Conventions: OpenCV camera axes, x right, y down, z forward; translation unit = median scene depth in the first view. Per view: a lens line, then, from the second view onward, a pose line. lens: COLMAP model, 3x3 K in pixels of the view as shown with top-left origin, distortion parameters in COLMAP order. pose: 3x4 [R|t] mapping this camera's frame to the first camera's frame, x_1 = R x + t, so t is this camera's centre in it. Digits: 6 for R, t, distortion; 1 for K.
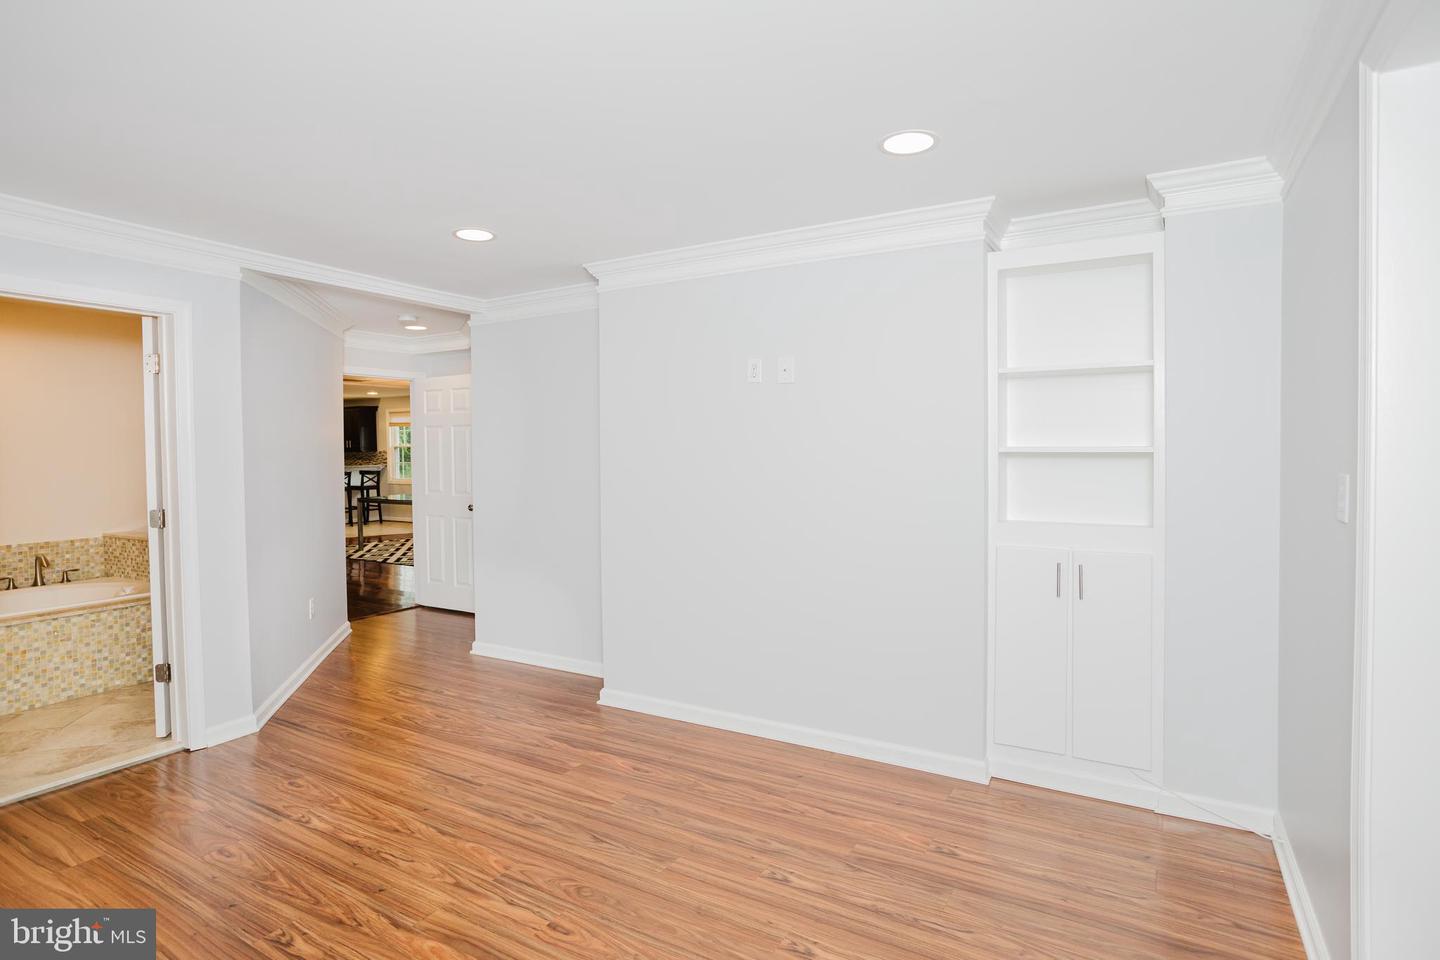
lens RADIAL K [[708.4, 0, 721.5], [0, 708.4, 477.7], [0, 0, 1]] dist [-0.031303, 0.011605]
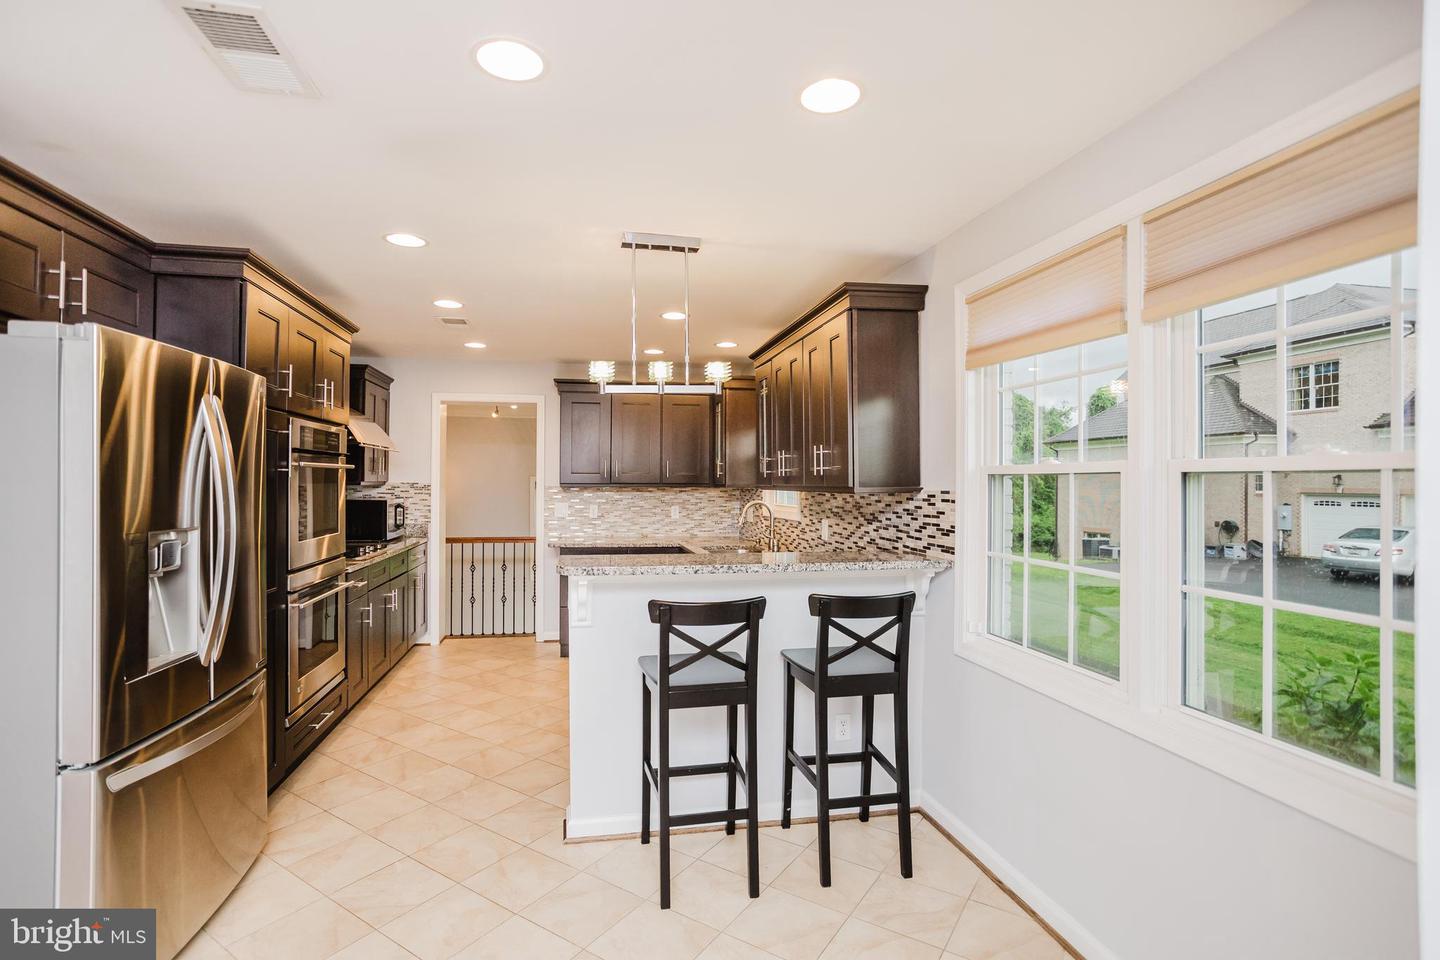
lens RADIAL K [[708.4, 0, 722.5], [0, 708.4, 477.6], [0, 0, 1]] dist [-0.031303, 0.011605]
pose [[0.686113, 0.009897, -0.727428, -0.380750], [-0.035968, 0.999146, -0.020331, -0.037015], [0.726606, 0.040114, 0.685883, 0.828908]]
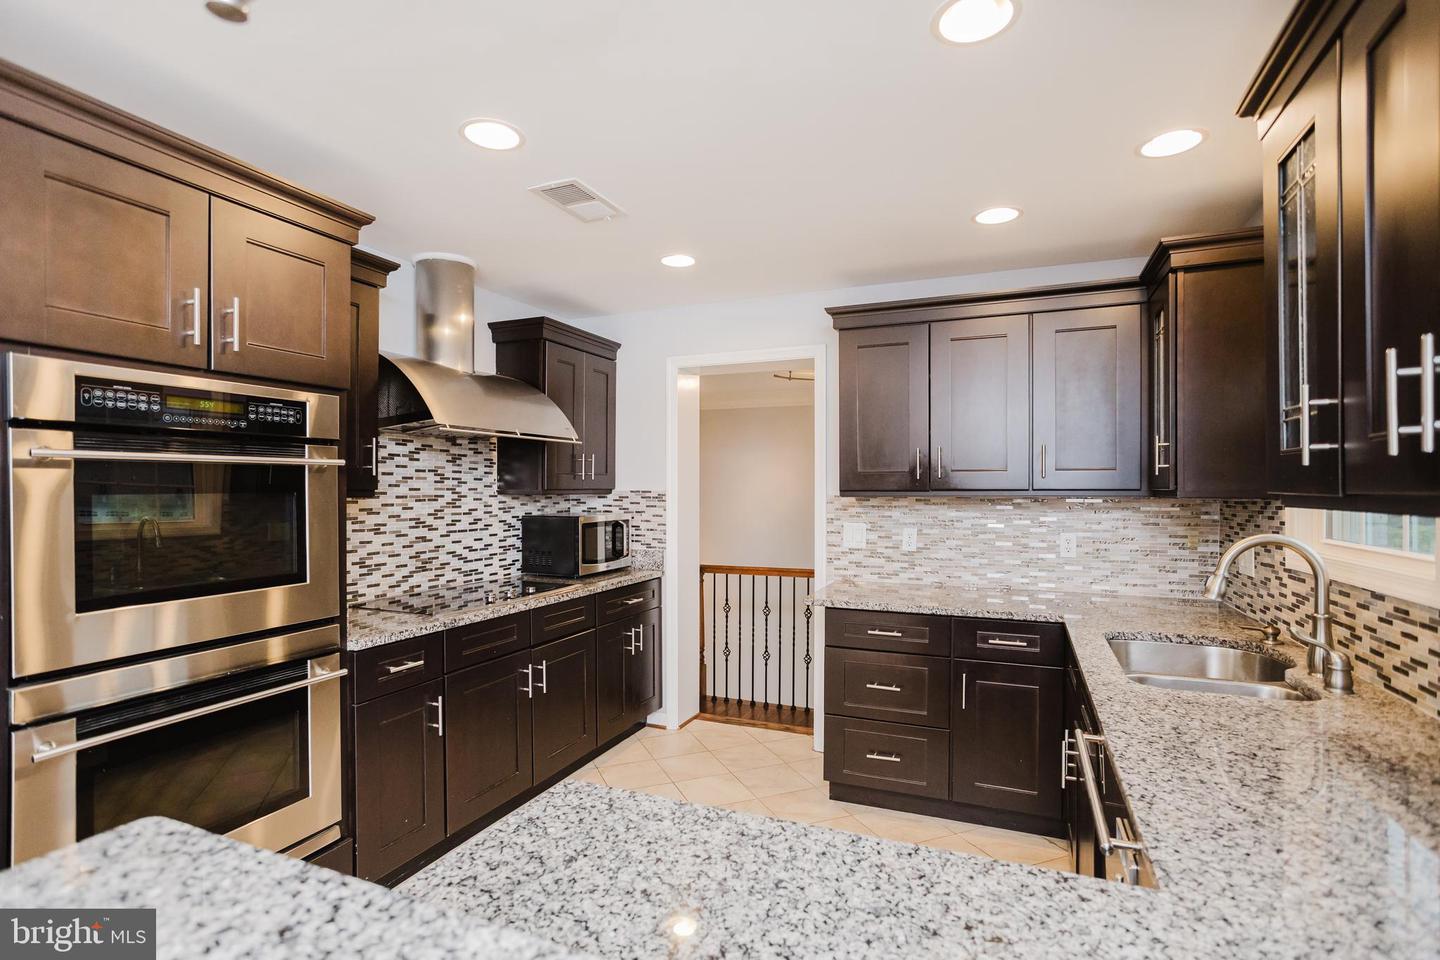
lens RADIAL K [[708.4, 0, 713.6], [0, 708.4, 488.1], [0, 0, 1]] dist [-0.031303, 0.011605]
pose [[0.141018, 0.009683, -0.989960, -0.524318], [-0.031325, 0.999495, 0.005315, -0.039547], [0.989511, 0.030261, 0.141250, 0.975839]]
